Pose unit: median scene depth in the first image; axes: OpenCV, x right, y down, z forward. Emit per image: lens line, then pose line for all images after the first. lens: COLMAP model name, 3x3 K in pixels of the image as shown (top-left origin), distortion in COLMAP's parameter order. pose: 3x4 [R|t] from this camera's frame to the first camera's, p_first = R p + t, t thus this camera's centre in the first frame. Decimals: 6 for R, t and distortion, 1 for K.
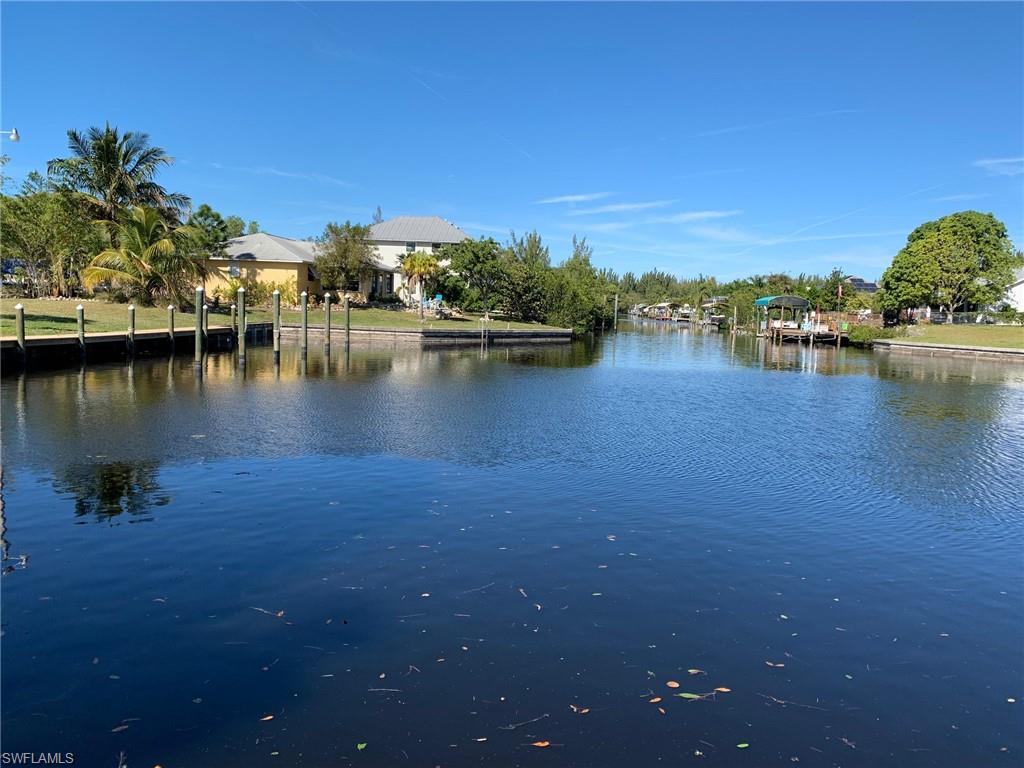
lens RADIAL K [[779.7, 0, 512.0], [0, 779.7, 384.0], [0, 0, 1]] dist [0.008773, -0.005761]
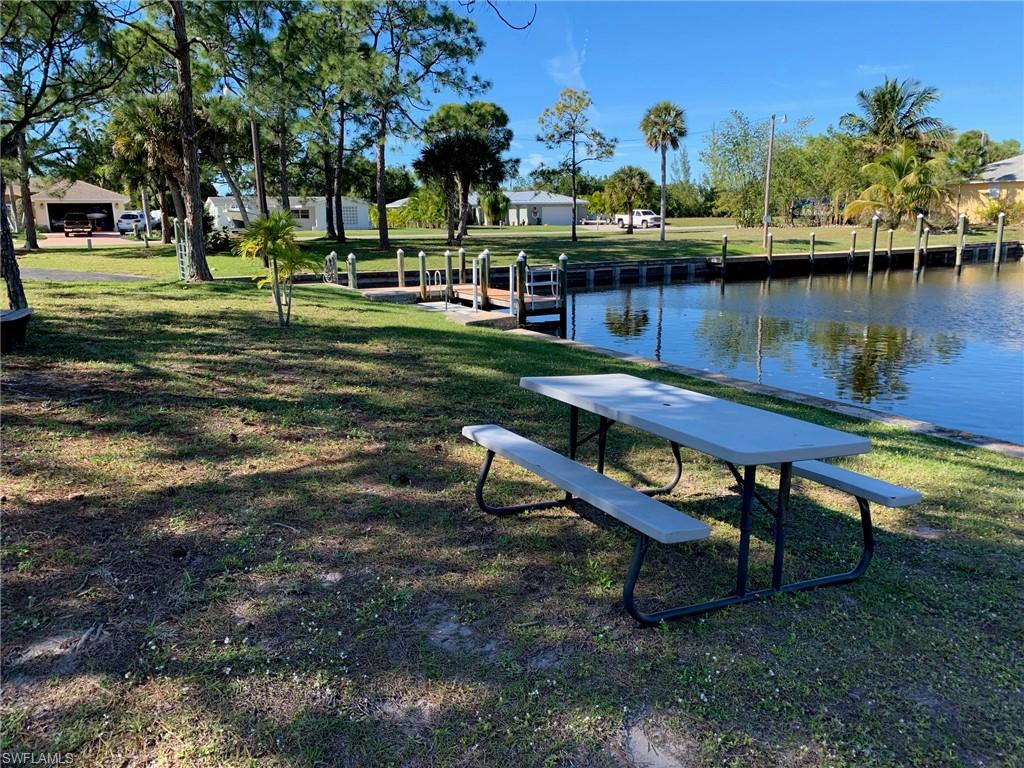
lens RADIAL K [[779.7, 0, 512.0], [0, 779.7, 384.0], [0, 0, 1]] dist [0.008773, -0.005761]
pose [[0.539738, 0.126382, -0.832293, 0.212480], [-0.045316, 0.991595, 0.121184, 0.015575], [0.840613, -0.027691, 0.540928, -0.143931]]
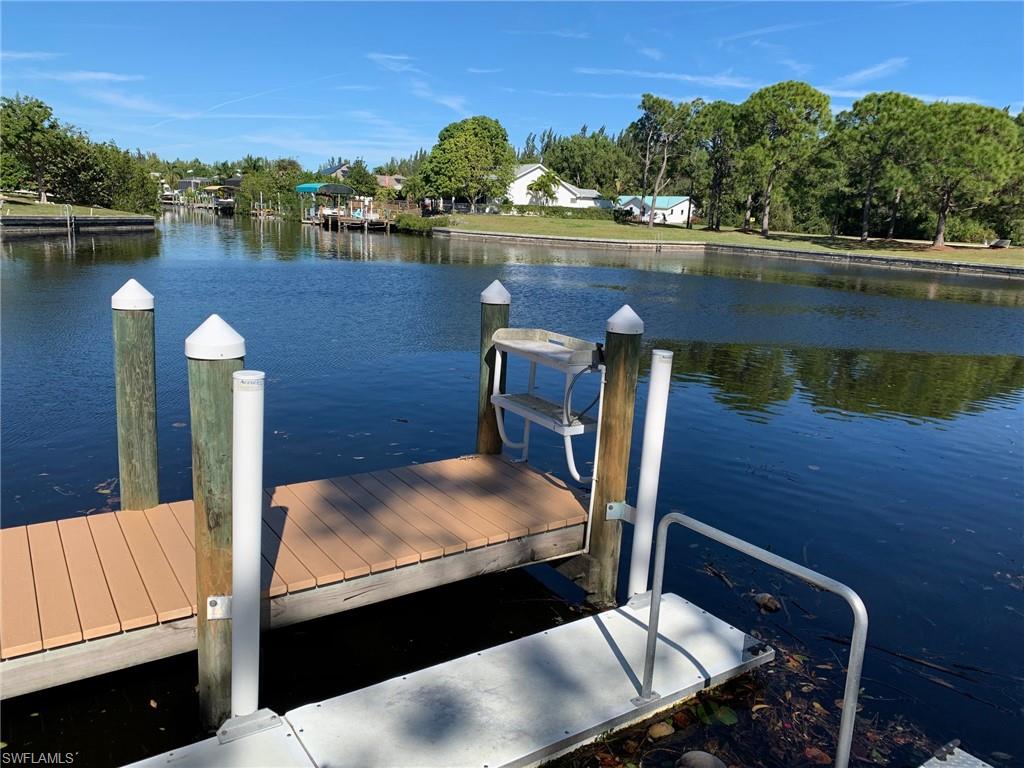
lens RADIAL K [[779.7, 0, 512.0], [0, 779.7, 384.0], [0, 0, 1]] dist [0.008773, -0.005761]
pose [[0.767114, -0.126792, 0.628856, -0.207191], [0.032672, 0.986723, 0.159091, -0.009435], [-0.640678, -0.101495, 0.761072, 0.038708]]
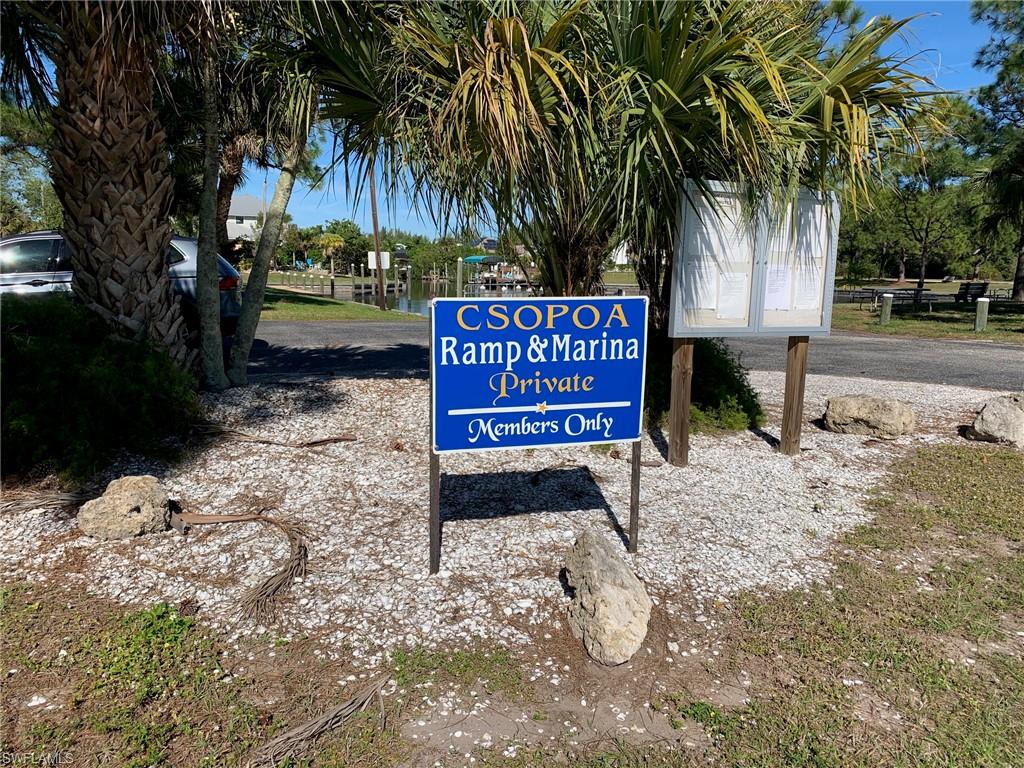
lens RADIAL K [[779.7, 0, 512.0], [0, 779.7, 384.0], [0, 0, 1]] dist [0.008773, -0.005761]
pose [[0.832520, -0.101503, 0.544617, -0.630295], [0.066776, 0.994290, 0.083234, 0.016642], [-0.549956, -0.032927, 0.834544, -0.400231]]
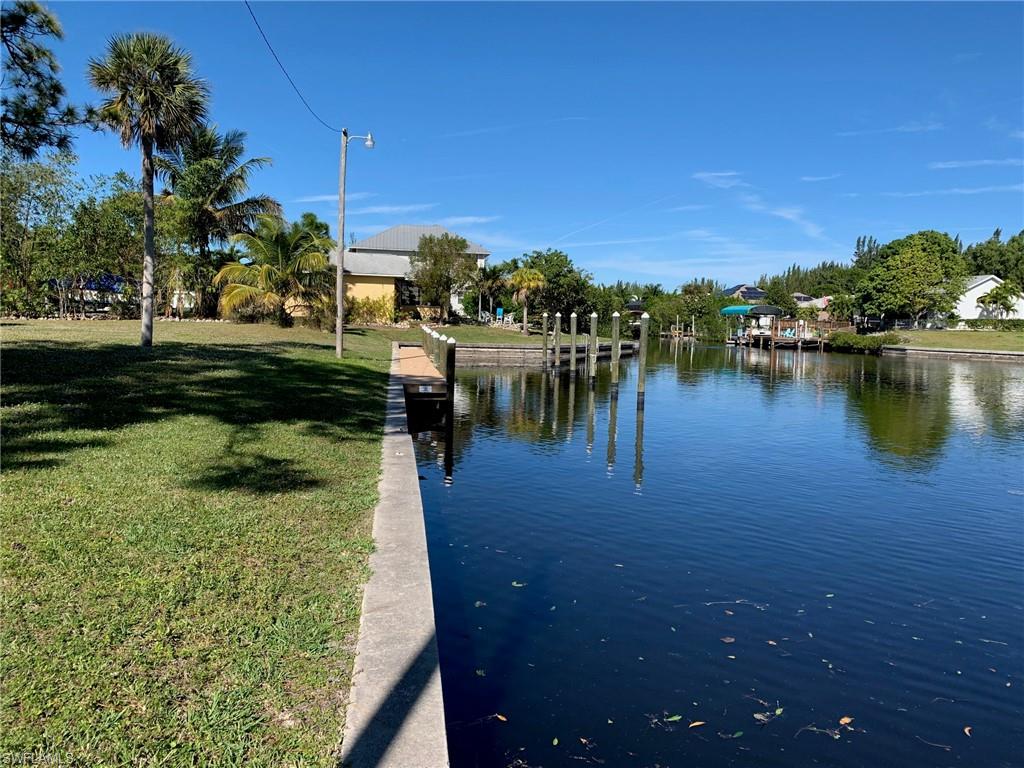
lens RADIAL K [[773.9, 0, 470.5], [0, 773.9, 413.1], [0, 0, 1]] dist [0.000870, -0.006954]
pose [[0.971430, -0.040713, 0.233809, -0.404168], [0.033056, 0.998784, 0.036576, -0.021790], [-0.235014, -0.027803, 0.971594, 0.063897]]
